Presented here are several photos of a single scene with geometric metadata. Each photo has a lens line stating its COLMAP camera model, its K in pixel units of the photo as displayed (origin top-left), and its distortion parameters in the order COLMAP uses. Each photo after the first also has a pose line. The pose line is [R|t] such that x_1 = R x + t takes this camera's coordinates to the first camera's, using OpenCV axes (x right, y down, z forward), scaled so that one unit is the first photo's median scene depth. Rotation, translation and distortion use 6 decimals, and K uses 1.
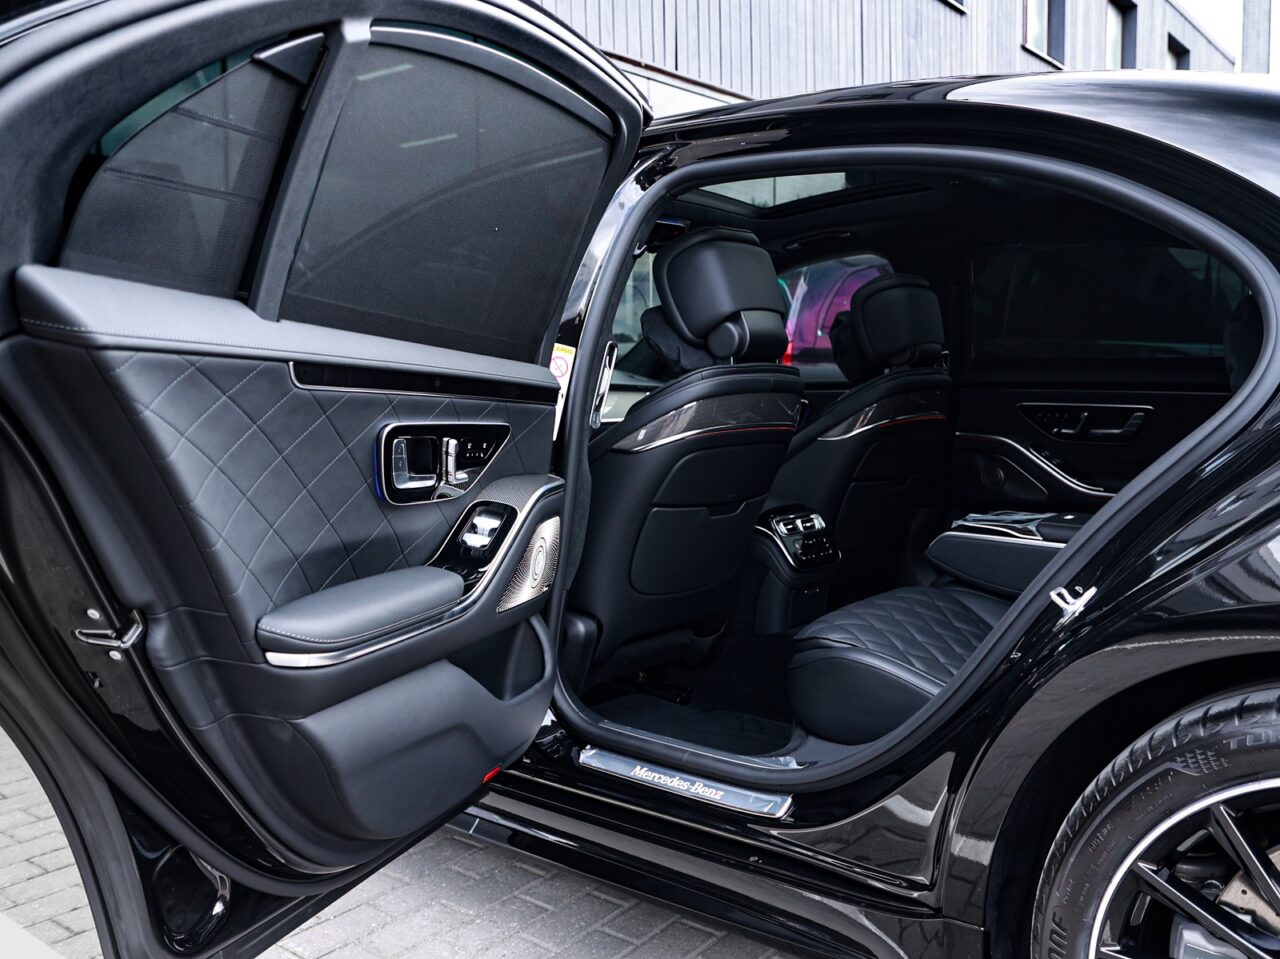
lens RADIAL K [[1127.6, 0, 640.0], [0, 1127.6, 479.5], [0, 0, 1]] dist [-0.059555, 0.004721]
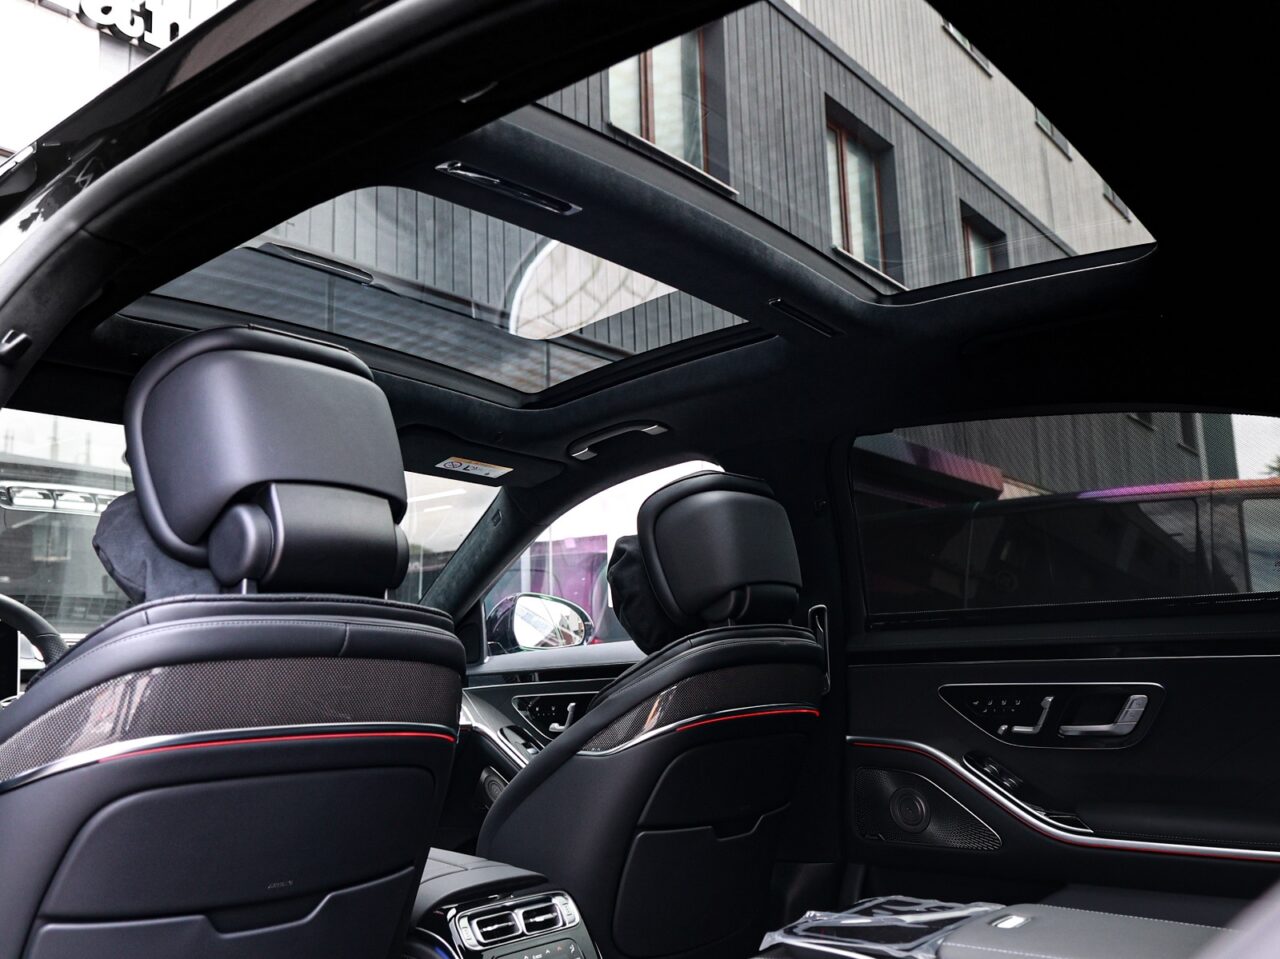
lens RADIAL K [[1127.6, 0, 640.0], [0, 1127.6, 479.5], [0, 0, 1]] dist [-0.059555, 0.004721]
pose [[0.999808, -0.015316, 0.012224, 0.194507], [0.018031, 0.963313, -0.267774, -0.017856], [-0.007675, 0.267943, 0.963404, 0.441583]]
